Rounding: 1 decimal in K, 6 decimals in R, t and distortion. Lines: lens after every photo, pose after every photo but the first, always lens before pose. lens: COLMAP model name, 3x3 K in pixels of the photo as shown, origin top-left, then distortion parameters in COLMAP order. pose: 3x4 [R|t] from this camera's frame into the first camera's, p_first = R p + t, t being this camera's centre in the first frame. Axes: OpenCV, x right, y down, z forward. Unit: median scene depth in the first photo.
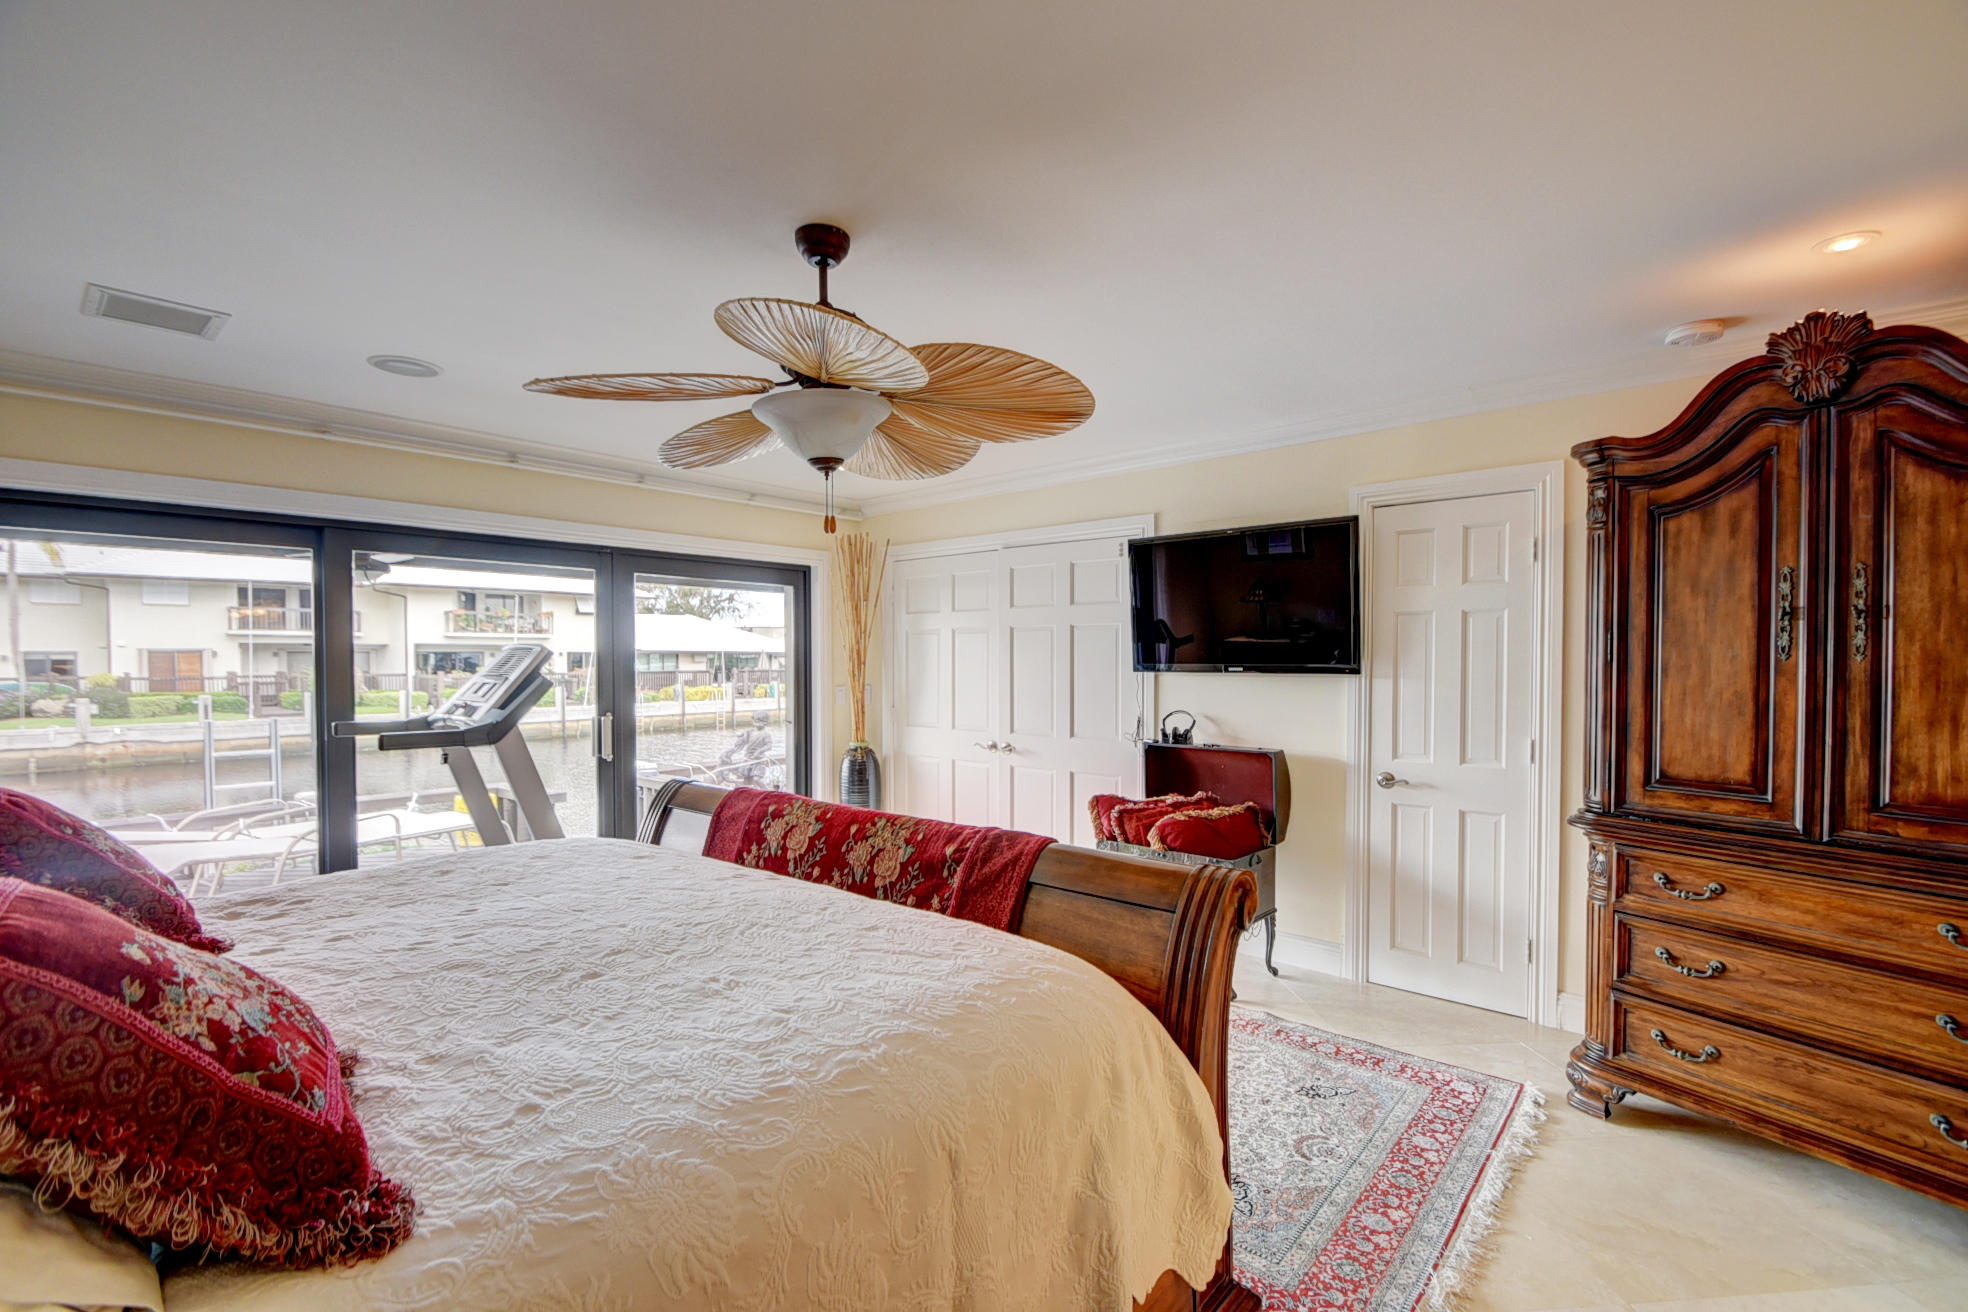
lens RADIAL K [[881.4, 0, 981.1], [0, 881.4, 662.1], [0, 0, 1]] dist [0.009154, -0.015344]
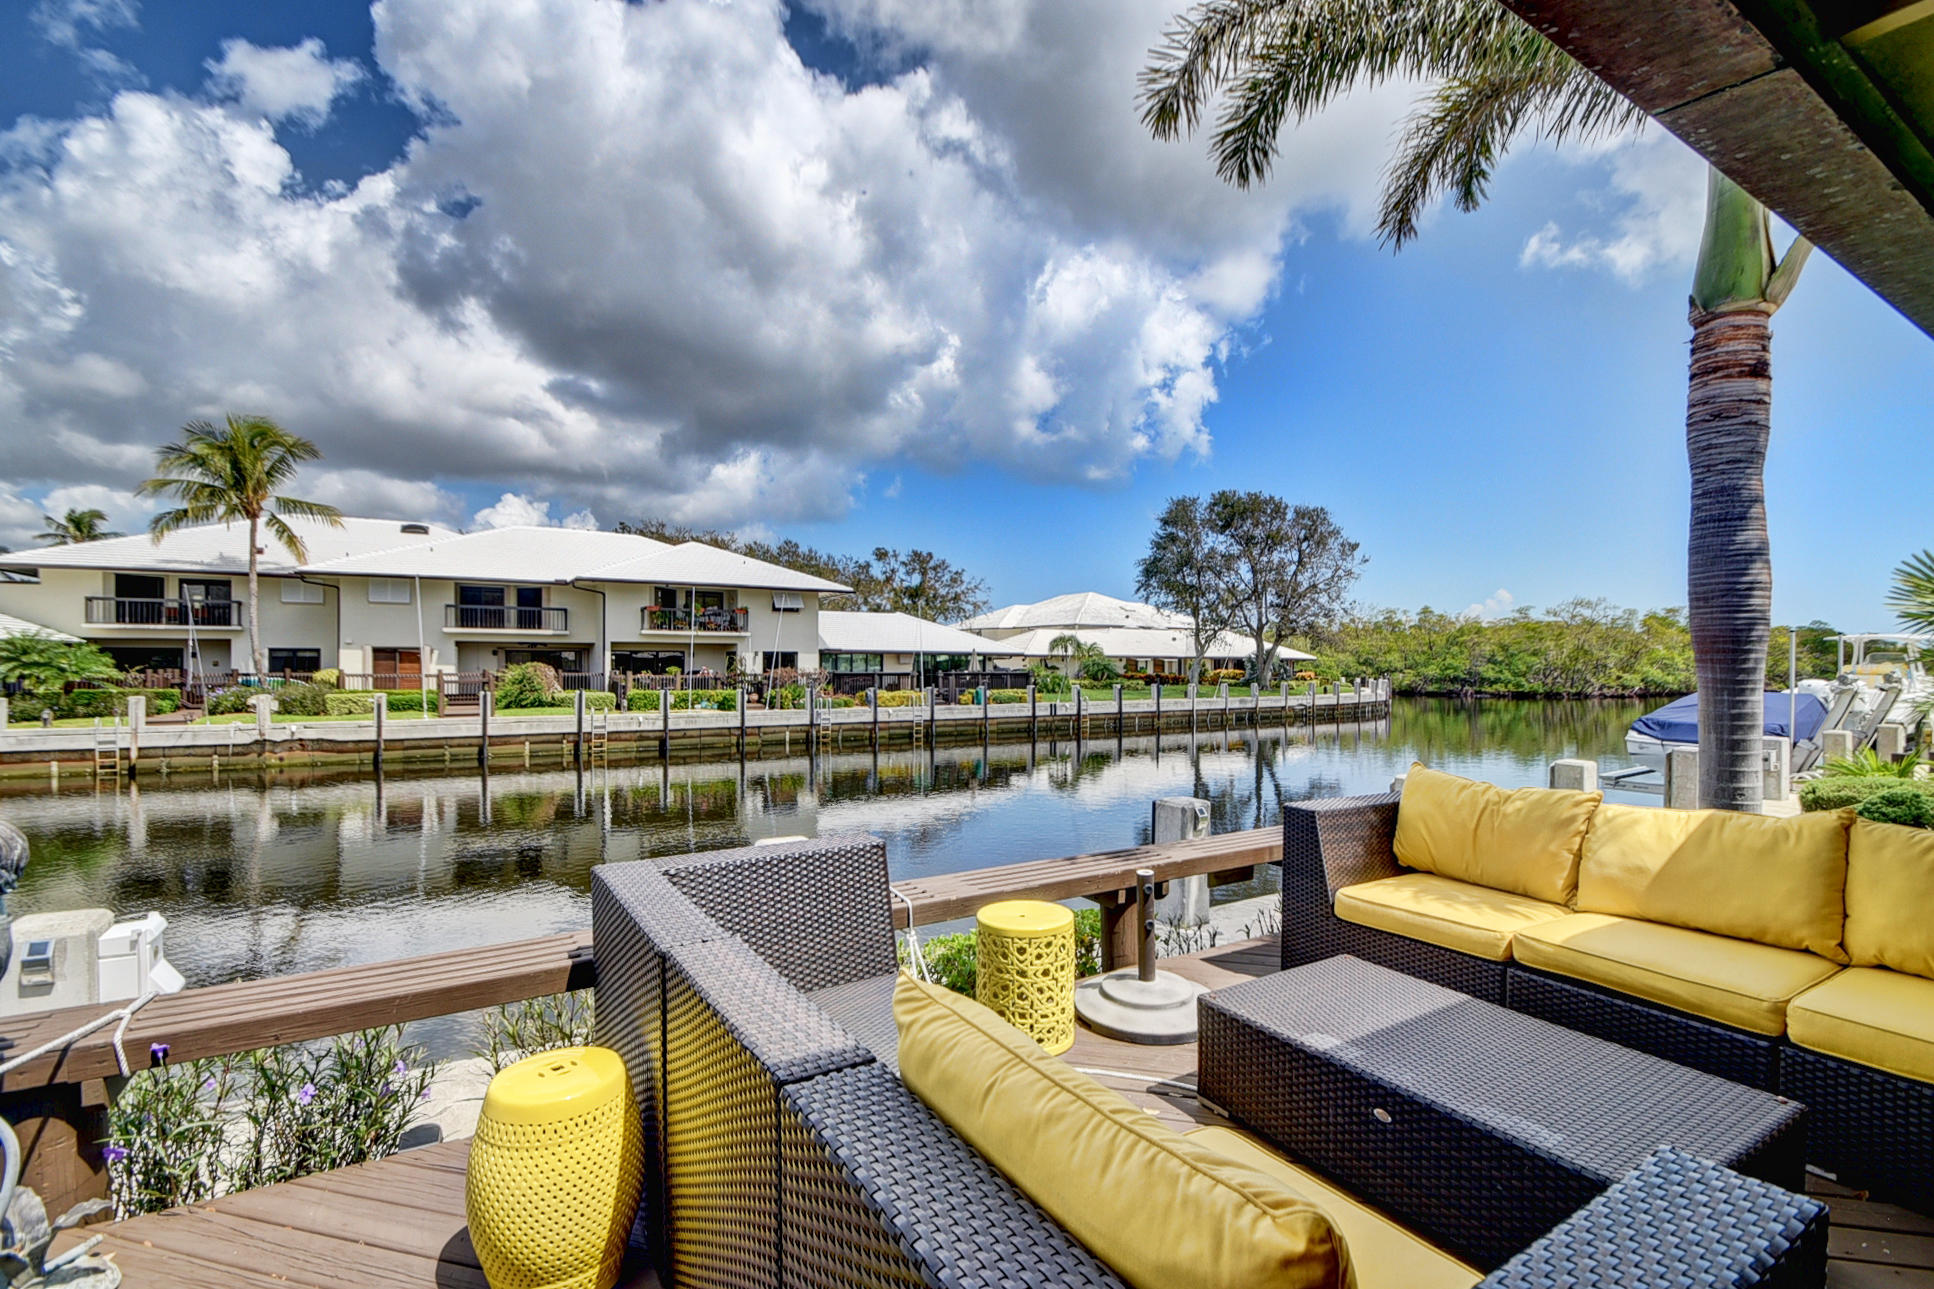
lens RADIAL K [[866.2, 0, 976.9], [0, 866.2, 673.0], [0, 0, 1]] dist [0.009154, -0.015344]
pose [[0.955683, 0.010031, -0.294226, 0.013933], [-0.007961, 0.999934, 0.008231, 0.001939], [0.294289, -0.005524, 0.955700, 0.212970]]
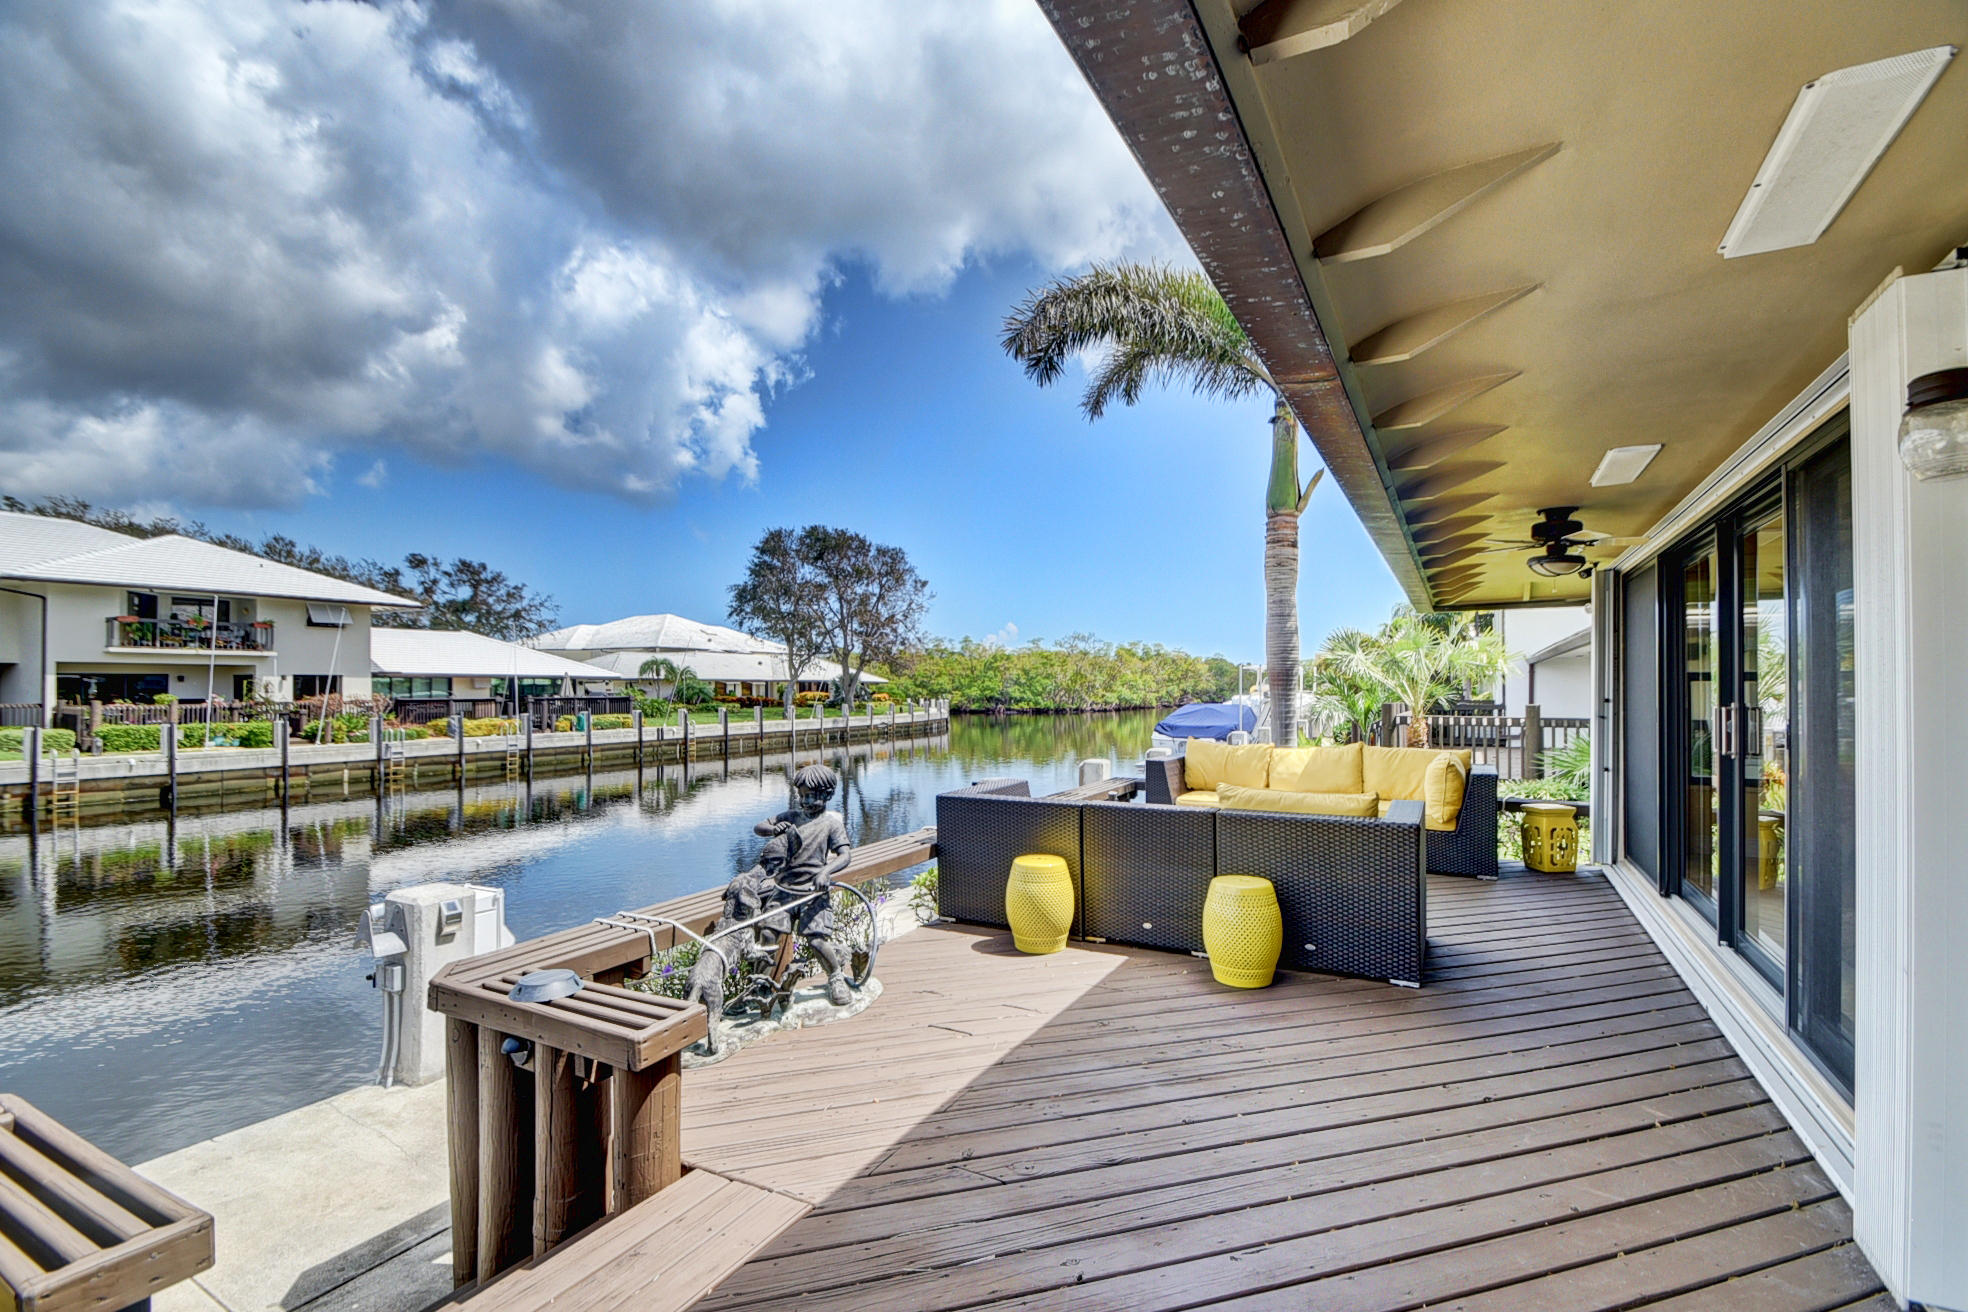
lens RADIAL K [[881.4, 0, 981.2], [0, 881.4, 668.8], [0, 0, 1]] dist [0.009154, -0.015344]
pose [[0.975511, 0.005745, 0.219876, -0.060292], [-0.000230, 0.999685, -0.025101, 0.002440], [-0.219951, 0.024436, 0.975205, 0.133955]]
